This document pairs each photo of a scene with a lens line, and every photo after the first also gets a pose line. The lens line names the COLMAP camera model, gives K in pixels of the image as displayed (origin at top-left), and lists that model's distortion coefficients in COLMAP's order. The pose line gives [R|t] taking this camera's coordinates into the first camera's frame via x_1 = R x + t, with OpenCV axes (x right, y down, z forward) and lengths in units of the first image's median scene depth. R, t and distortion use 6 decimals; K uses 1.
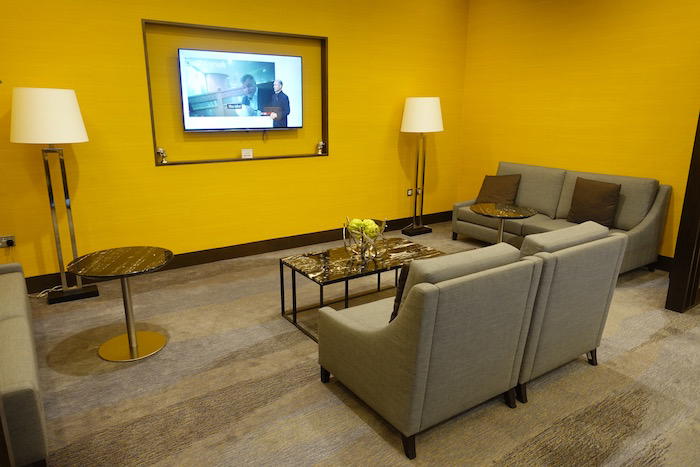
lens RADIAL K [[479.4, 0, 350.0], [0, 479.4, 233.5], [0, 0, 1]] dist [0.009912, -0.002327]
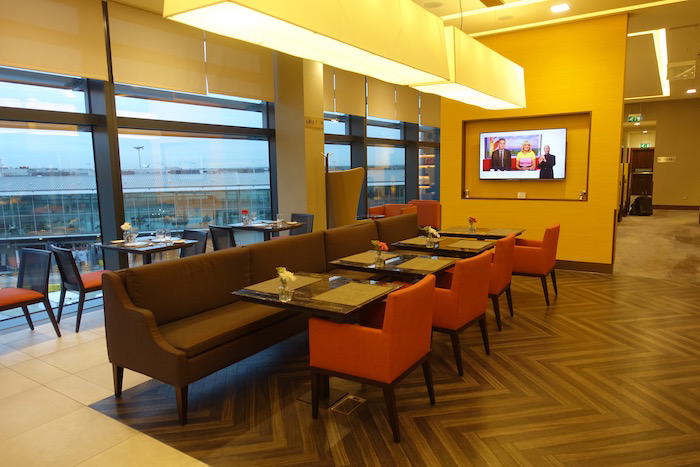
lens RADIAL K [[479.4, 0, 350.0], [0, 479.4, 233.5], [0, 0, 1]] dist [0.009912, -0.002327]
pose [[0.370298, 0.119252, -0.921227, 0.965368], [-0.211804, 0.976441, 0.041262, -0.001022], [0.904444, 0.179840, 0.386832, -0.031992]]
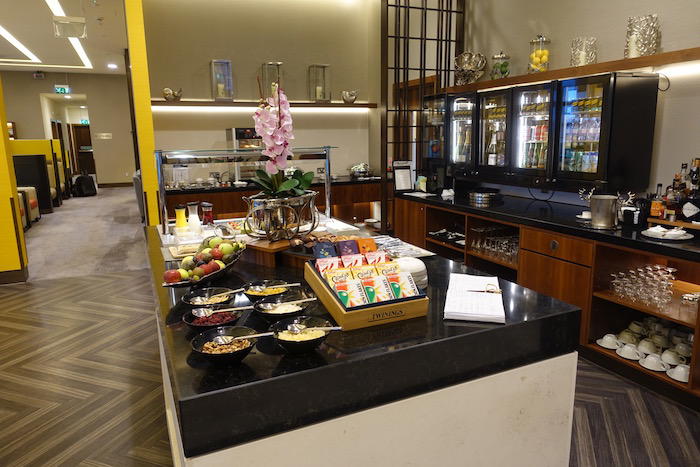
lens RADIAL K [[479.4, 0, 350.0], [0, 479.4, 233.5], [0, 0, 1]] dist [0.009912, -0.002327]
pose [[0.983533, 0.023369, -0.179209, 0.890540], [-0.032492, 0.998312, -0.048140, -0.059455], [0.177782, 0.053170, 0.982632, 0.238561]]
